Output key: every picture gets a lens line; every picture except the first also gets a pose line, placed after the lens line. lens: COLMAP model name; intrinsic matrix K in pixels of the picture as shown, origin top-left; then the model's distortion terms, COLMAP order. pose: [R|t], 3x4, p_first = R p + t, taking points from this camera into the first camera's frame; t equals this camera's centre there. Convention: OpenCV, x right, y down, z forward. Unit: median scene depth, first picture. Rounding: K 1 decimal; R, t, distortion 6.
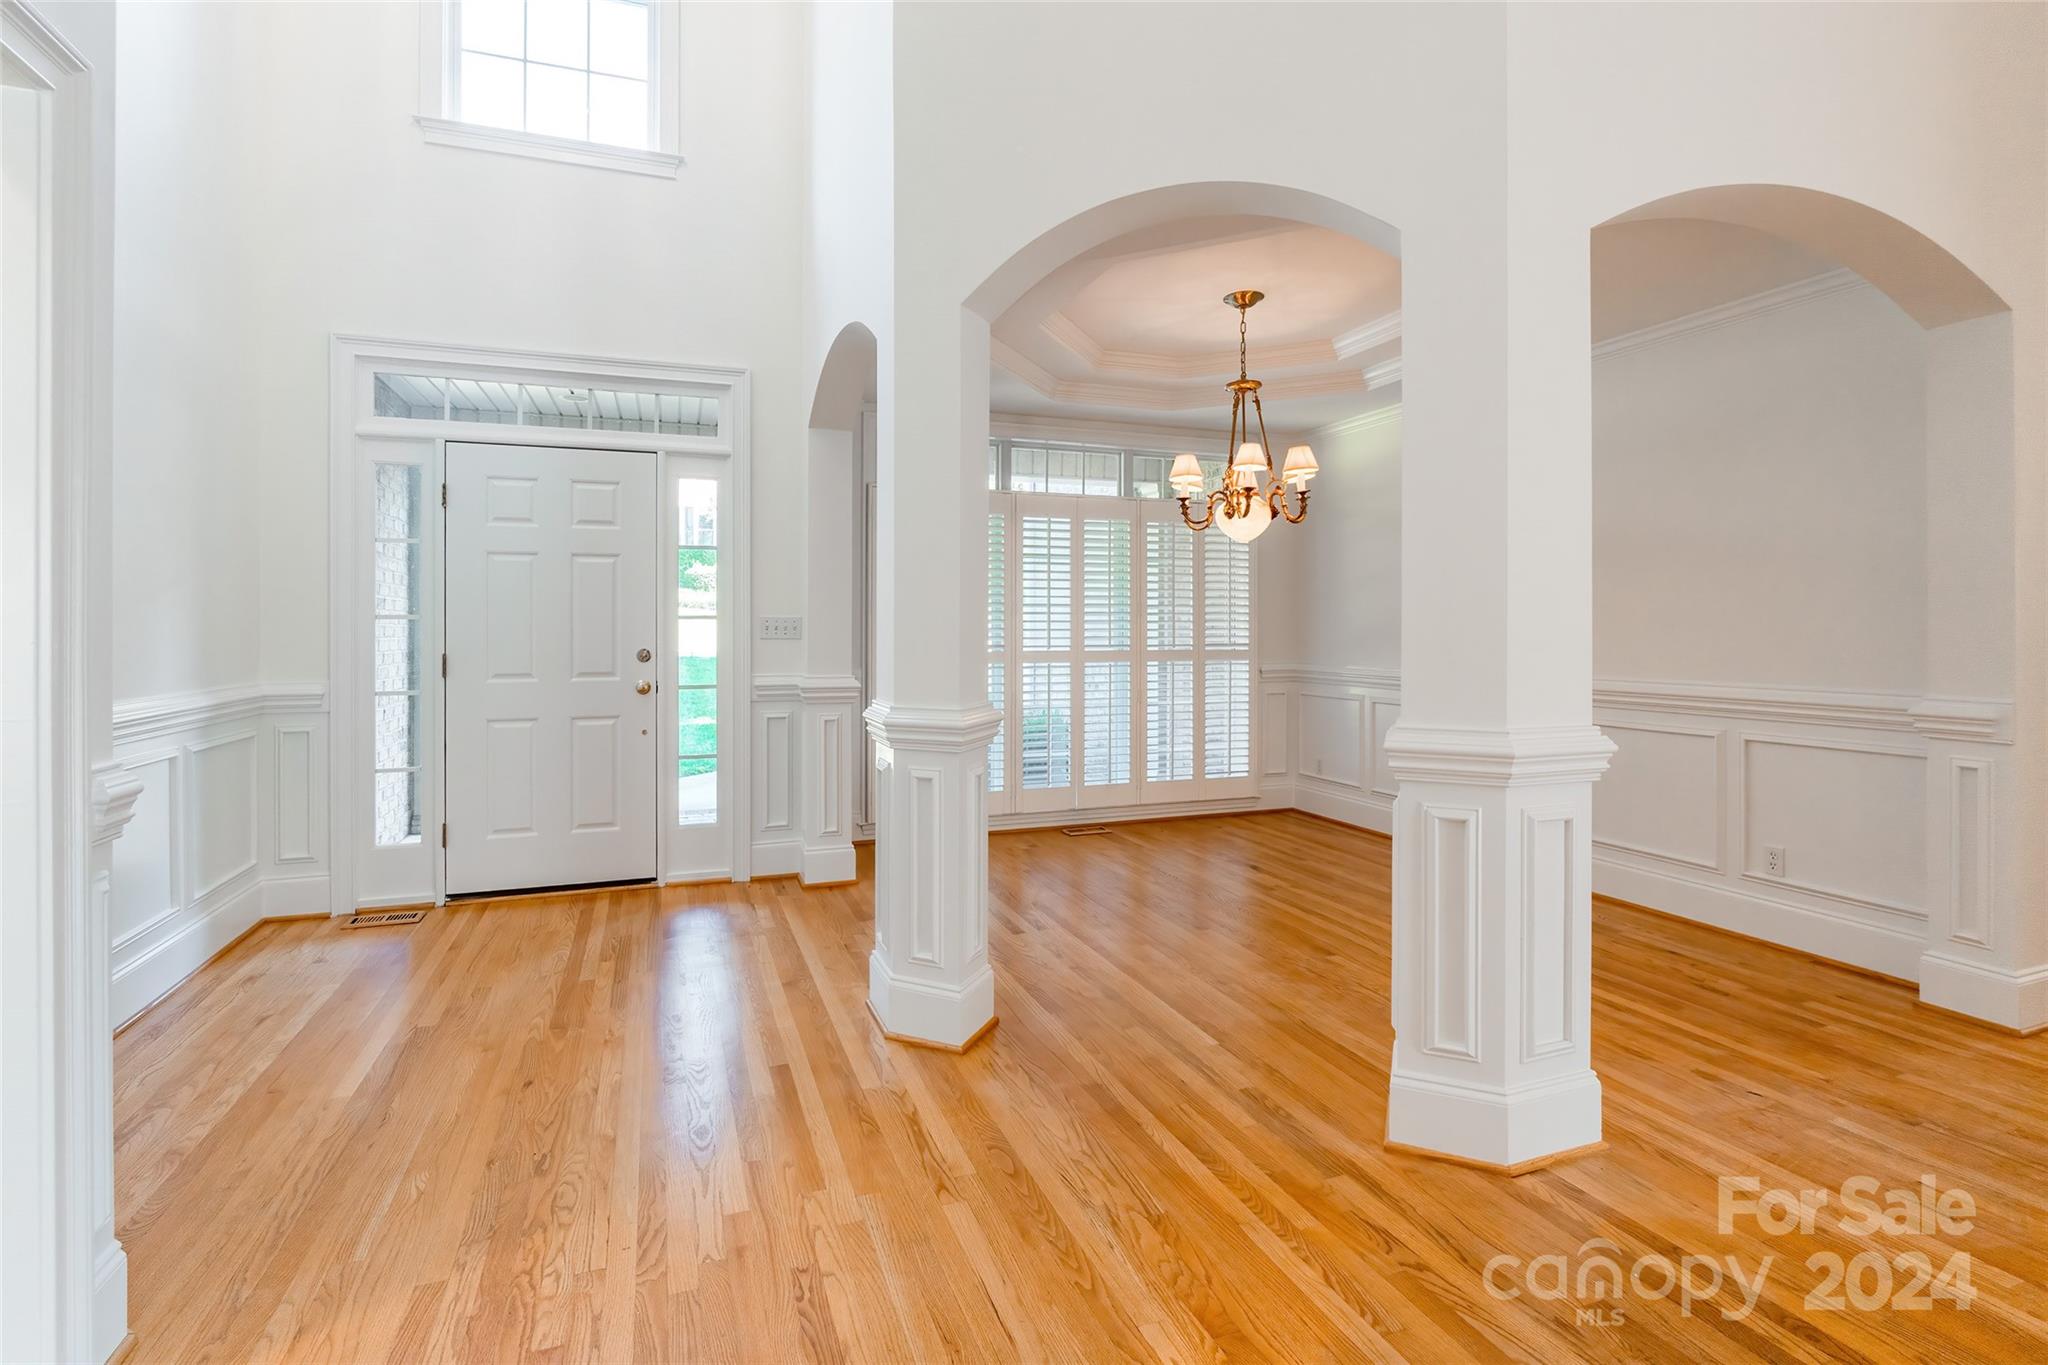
lens RADIAL K [[946.2, 0, 1043.1], [0, 946.2, 613.5], [0, 0, 1]] dist [-0.004063, -0.000890]
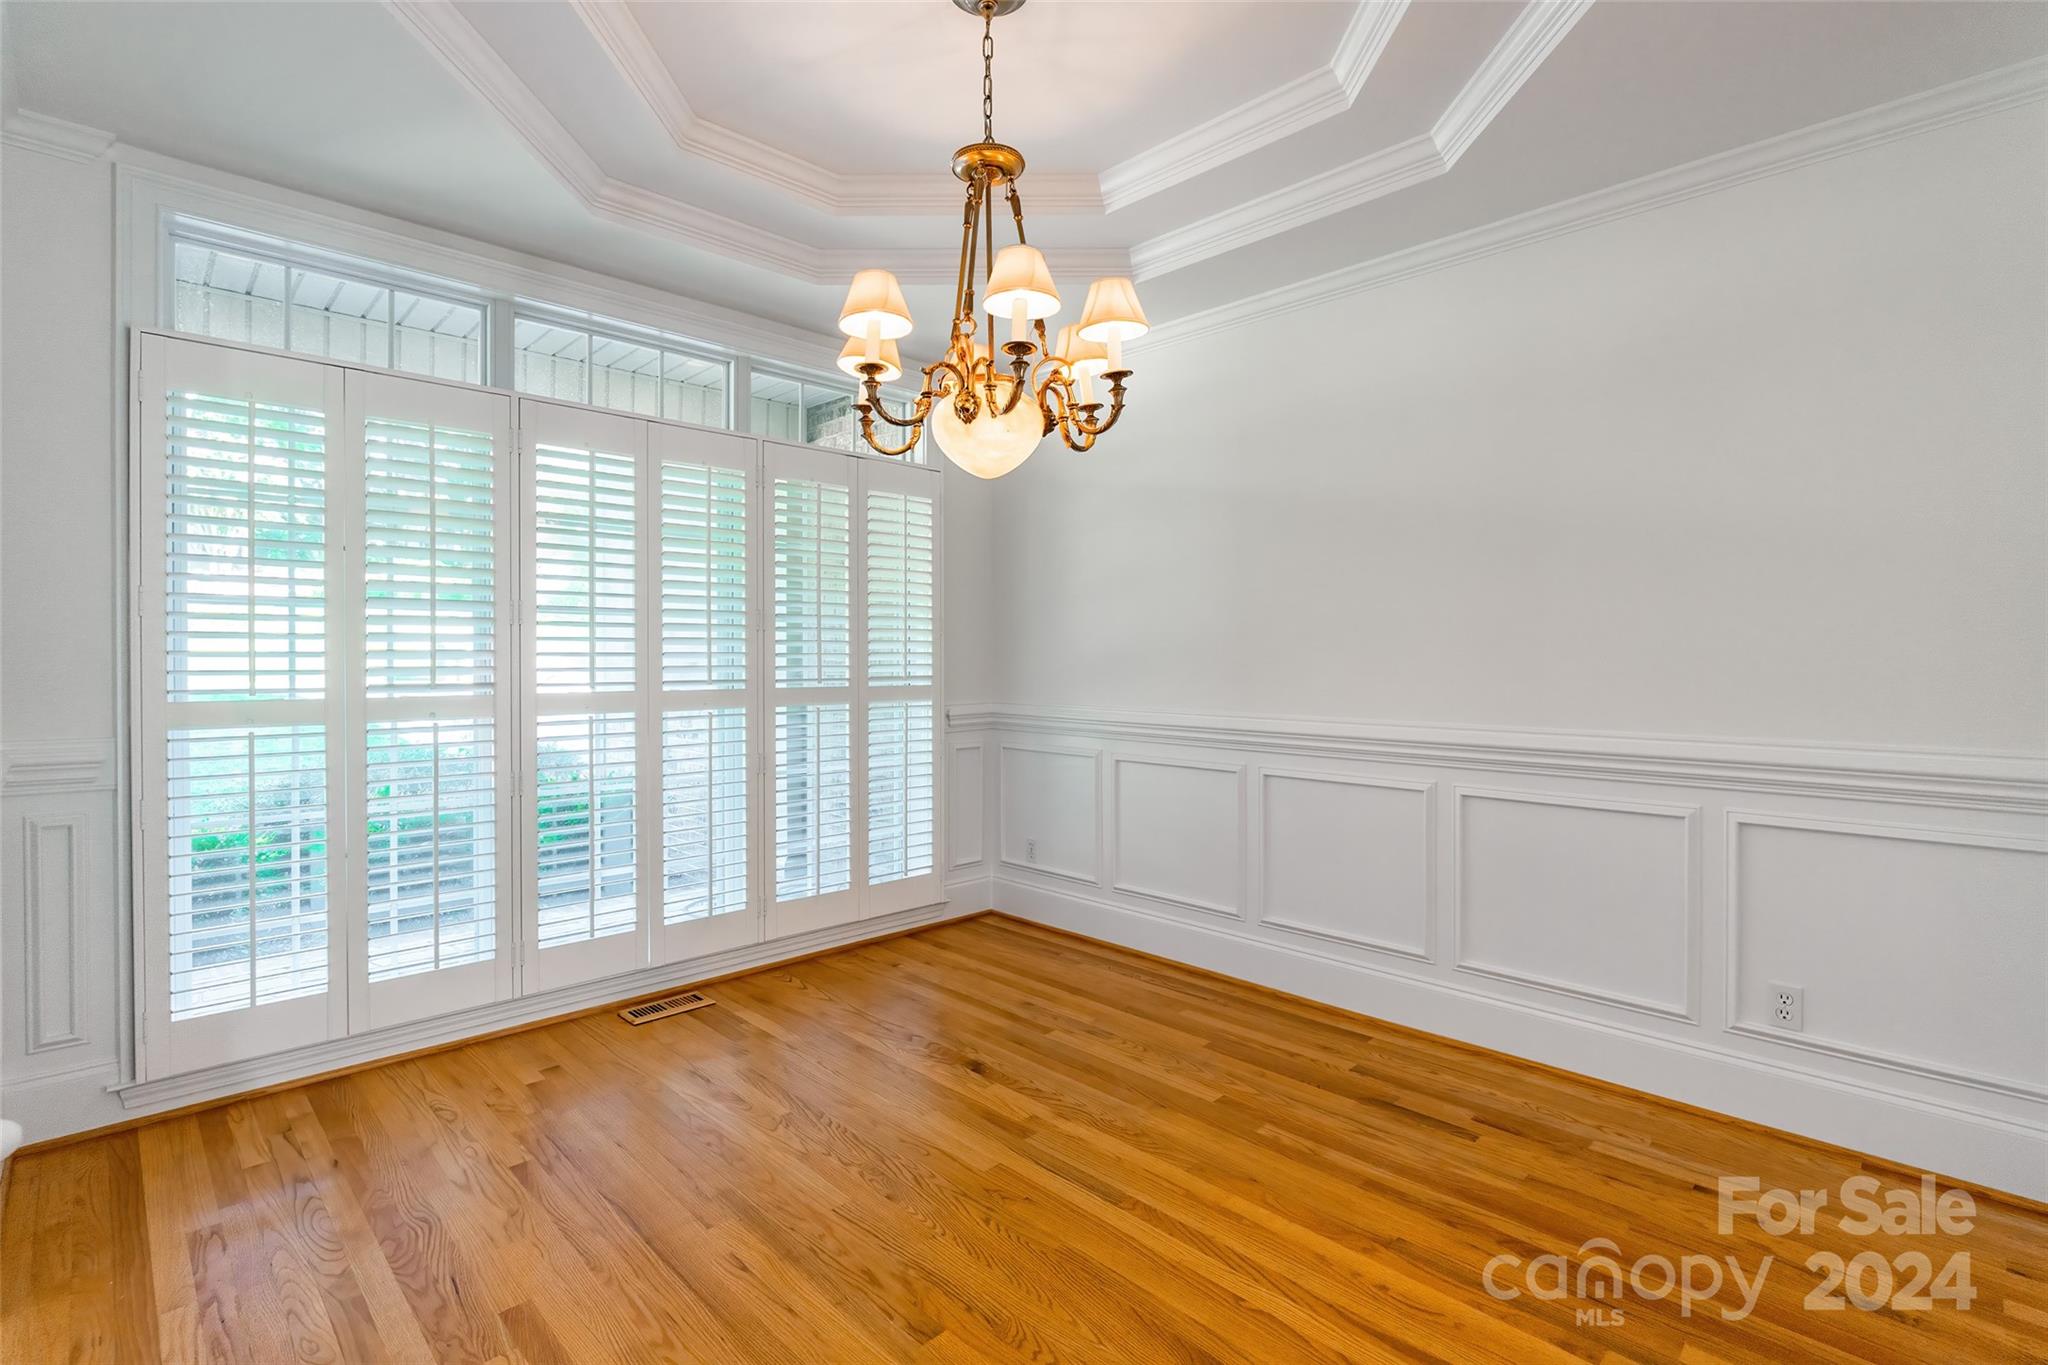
lens RADIAL K [[946.2, 0, 1064.9], [0, 946.2, 671.4], [0, 0, 1]] dist [-0.004063, -0.000890]
pose [[0.911735, -0.005637, 0.410739, 0.031103], [-0.008070, 0.999467, 0.031631, 0.007640], [-0.410699, -0.032154, 0.911204, 0.382900]]
